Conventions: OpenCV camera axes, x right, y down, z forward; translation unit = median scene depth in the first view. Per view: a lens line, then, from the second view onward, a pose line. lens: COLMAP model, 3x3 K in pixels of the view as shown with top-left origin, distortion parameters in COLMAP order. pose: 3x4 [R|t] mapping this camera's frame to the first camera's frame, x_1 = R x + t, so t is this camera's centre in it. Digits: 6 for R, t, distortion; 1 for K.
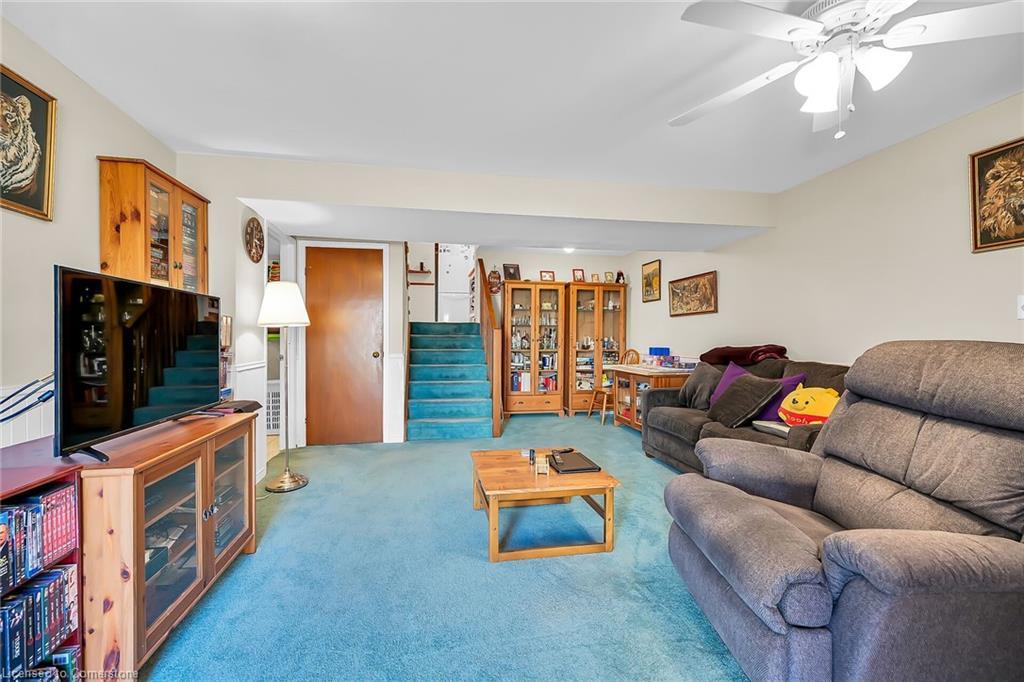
lens RADIAL K [[409.9, 0, 502.1], [0, 409.9, 340.0], [0, 0, 1]] dist [-0.000889, 0.000906]
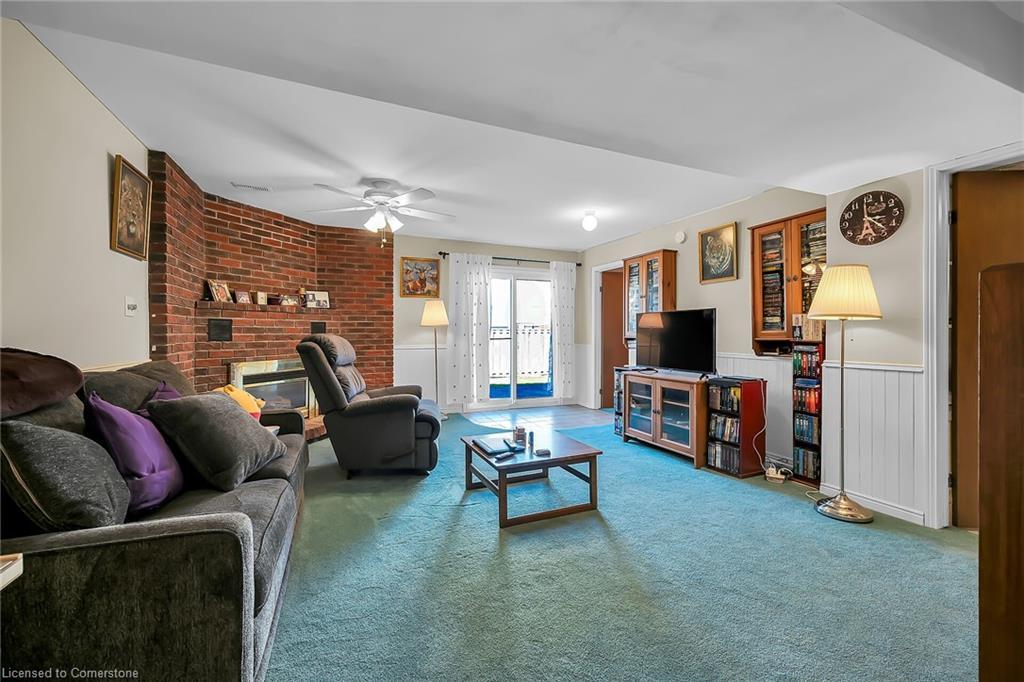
lens RADIAL K [[409.9, 0, 520.9], [0, 409.9, 334.7], [0, 0, 1]] dist [-0.000889, 0.000906]
pose [[-0.968810, -0.002059, -0.247797, 0.369929], [-0.003966, 0.999966, 0.007197, -0.008105], [0.247774, 0.007956, -0.968785, 2.003904]]
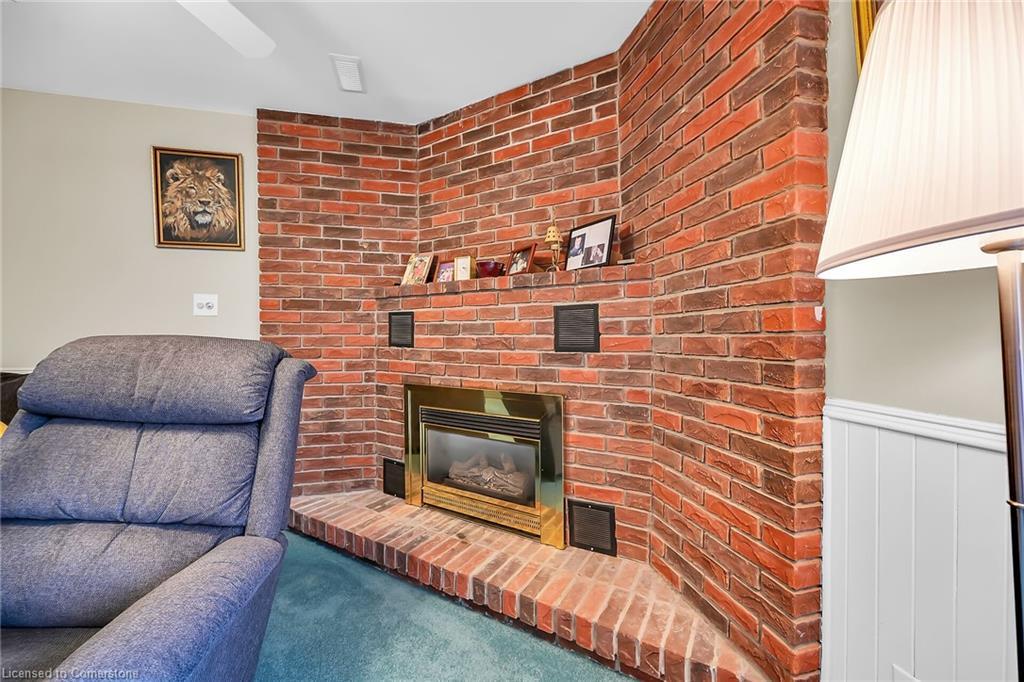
lens RADIAL K [[409.9, 0, 509.8], [0, 409.9, 341.1], [0, 0, 1]] dist [-0.000889, 0.000906]
pose [[-0.044193, -0.018705, 0.998848, 0.100172], [0.003246, 0.999817, 0.018867, -0.000289], [-0.999018, 0.004076, -0.044124, 0.166332]]
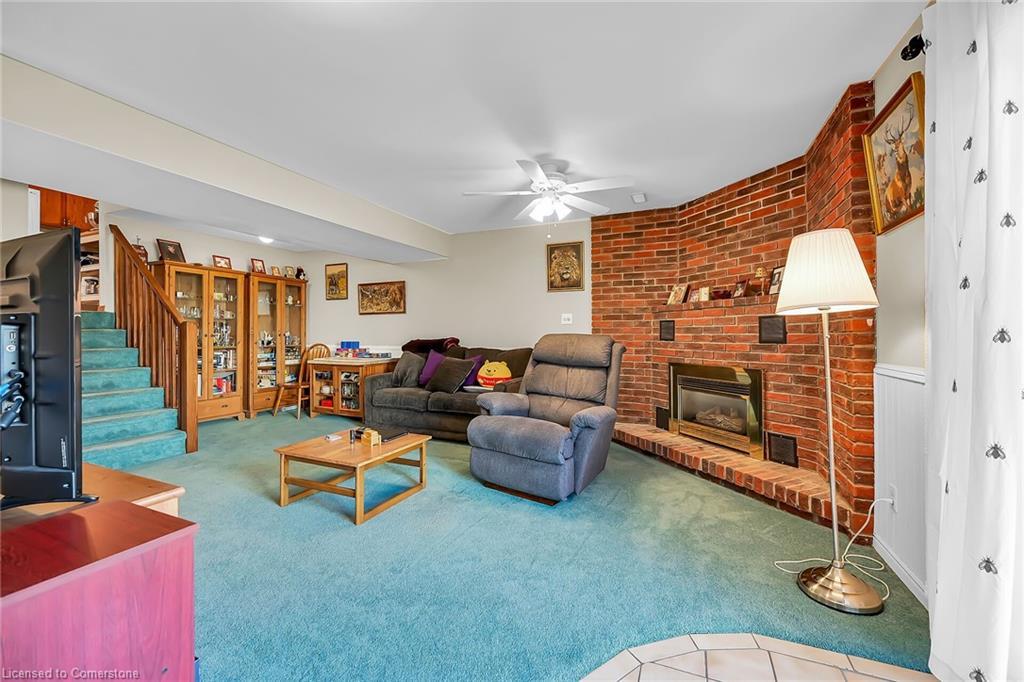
lens RADIAL K [[409.9, 0, 516.9], [0, 409.9, 335.5], [0, 0, 1]] dist [-0.000889, 0.000906]
pose [[0.553290, -0.004825, 0.832975, -0.582151], [0.004615, 0.999986, 0.002727, 0.002232], [-0.832976, 0.002335, 0.553304, -0.016586]]
